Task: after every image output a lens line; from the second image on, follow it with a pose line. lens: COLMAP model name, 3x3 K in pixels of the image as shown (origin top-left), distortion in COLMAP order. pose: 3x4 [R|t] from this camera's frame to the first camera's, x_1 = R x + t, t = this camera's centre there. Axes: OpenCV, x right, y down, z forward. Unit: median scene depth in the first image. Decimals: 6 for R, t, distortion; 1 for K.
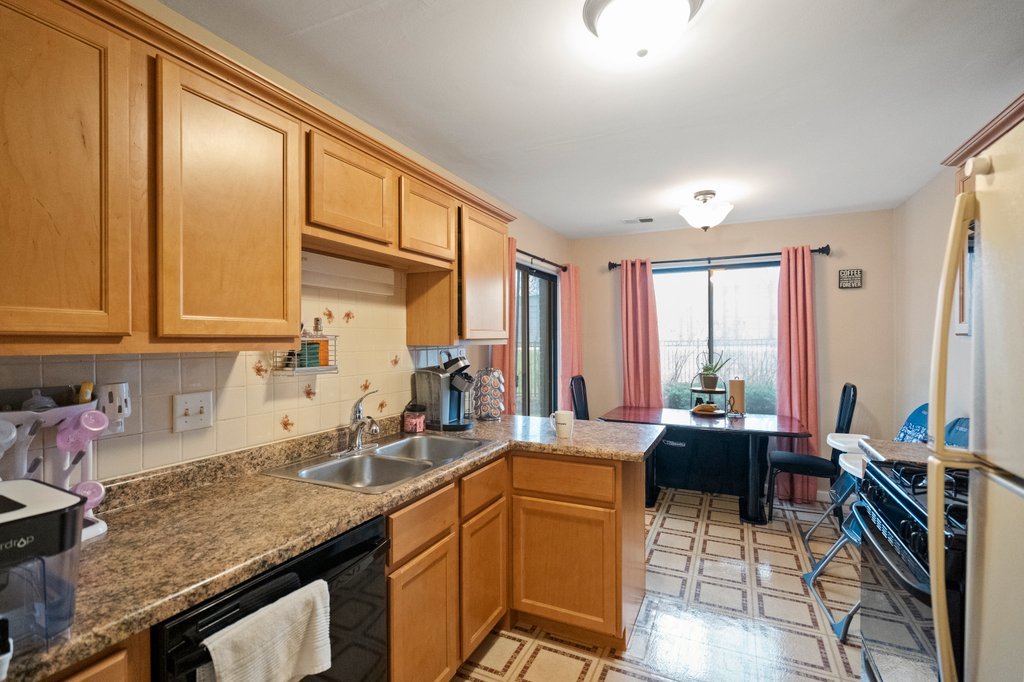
lens RADIAL K [[467.5, 0, 512.2], [0, 467.5, 342.9], [0, 0, 1]] dist [-0.002861, 0.000328]
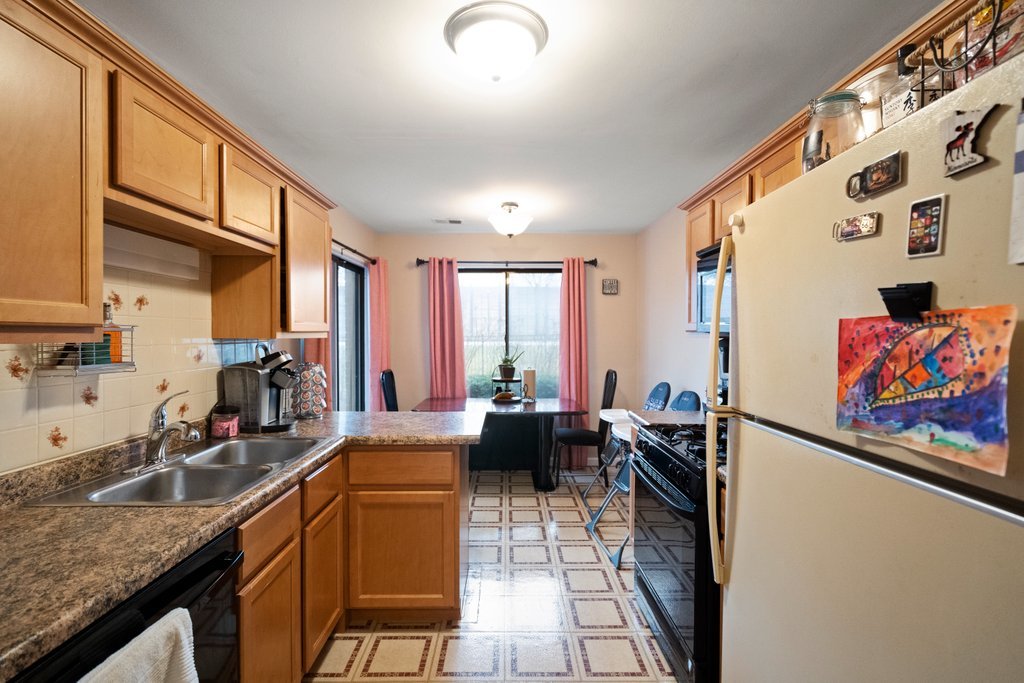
lens RADIAL K [[465.0, 0, 512.0], [0, 465.0, 341.5], [0, 0, 1]] dist [-0.005520, 0.000832]
pose [[0.897052, -0.001171, 0.441923, -0.111841], [-0.001914, 0.999977, 0.006535, 0.004438], [-0.441920, -0.006708, 0.897029, -0.015858]]
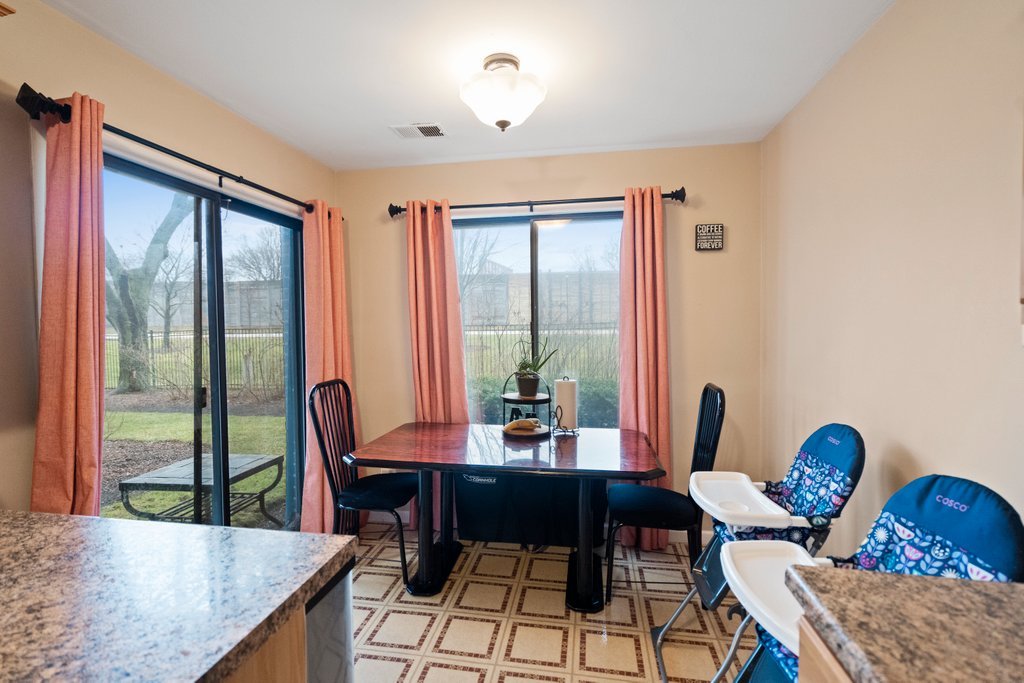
lens RADIAL K [[467.6, 0, 510.2], [0, 467.6, 336.1], [0, 0, 1]] dist [-0.003294, -0.000039]
pose [[0.962423, -0.011726, 0.271303, 0.372667], [0.006385, 0.999768, 0.020562, -0.001669], [-0.271481, -0.018057, 0.962274, 0.626525]]
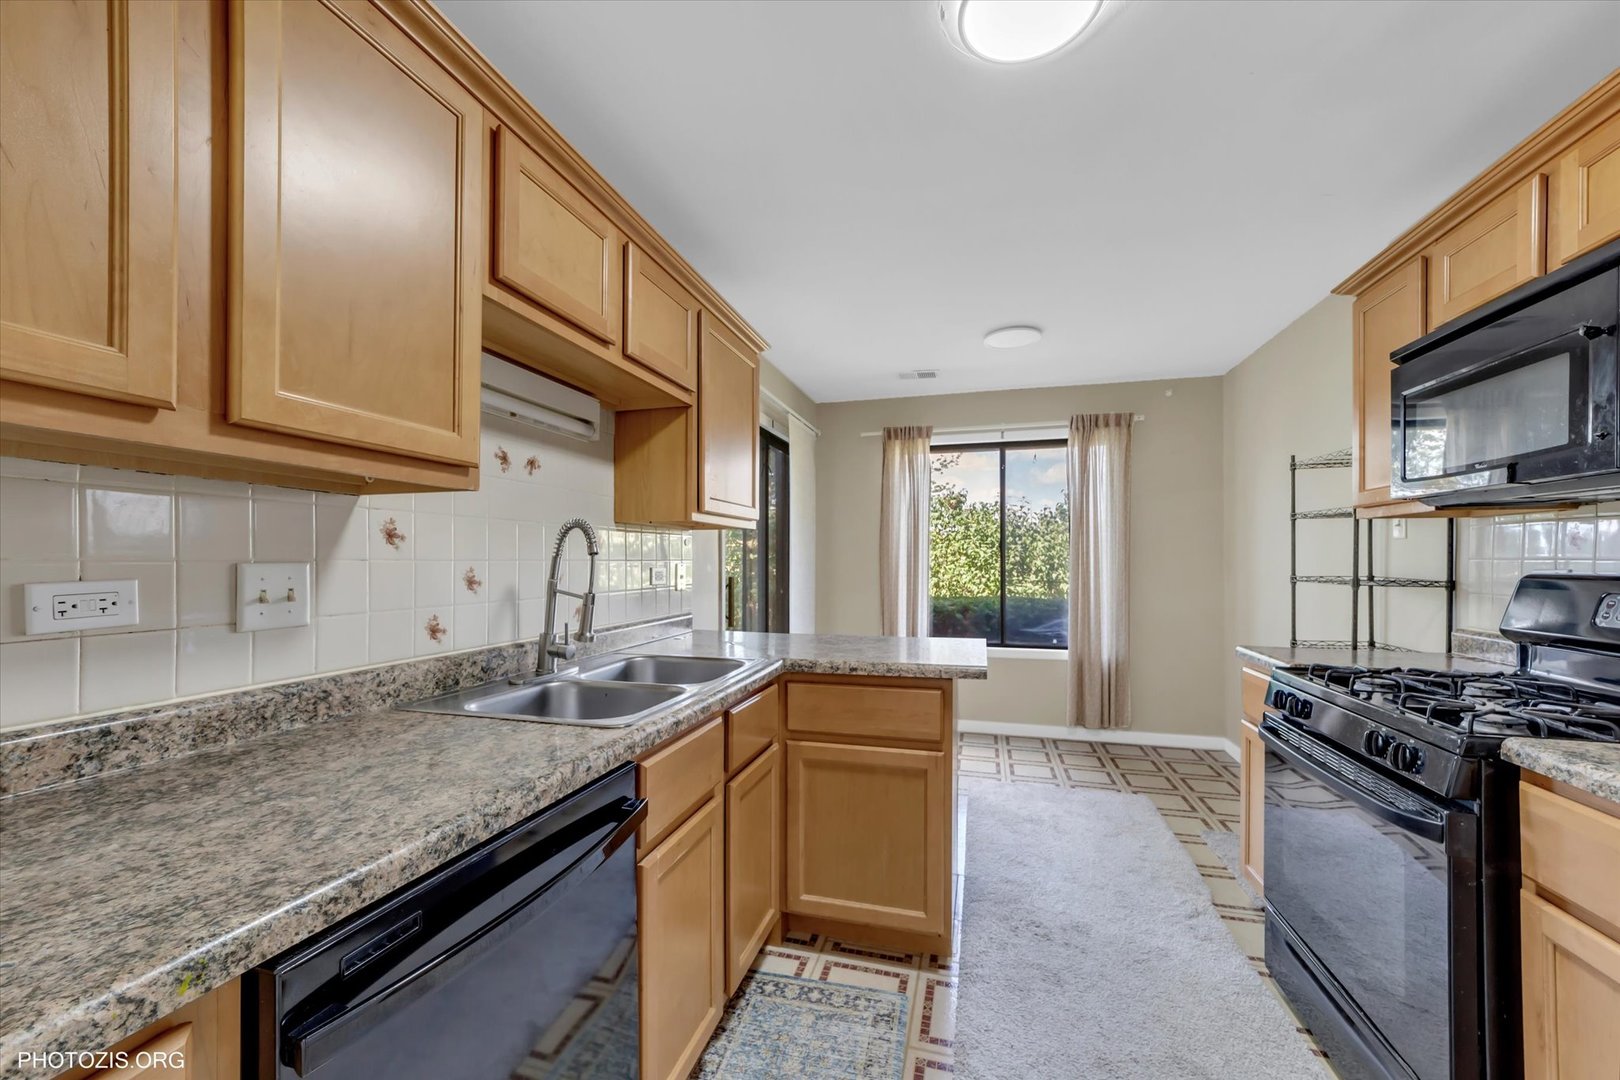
lens RADIAL K [[627.7, 0, 802.8], [0, 627.7, 560.9], [0, 0, 1]] dist [-0.016241, 0.006636]
pose [[0.986313, 0.003627, 0.164842, -0.115725], [-0.001986, 0.999947, -0.010118, 0.070742], [-0.164870, 0.009652, 0.986268, 0.101002]]
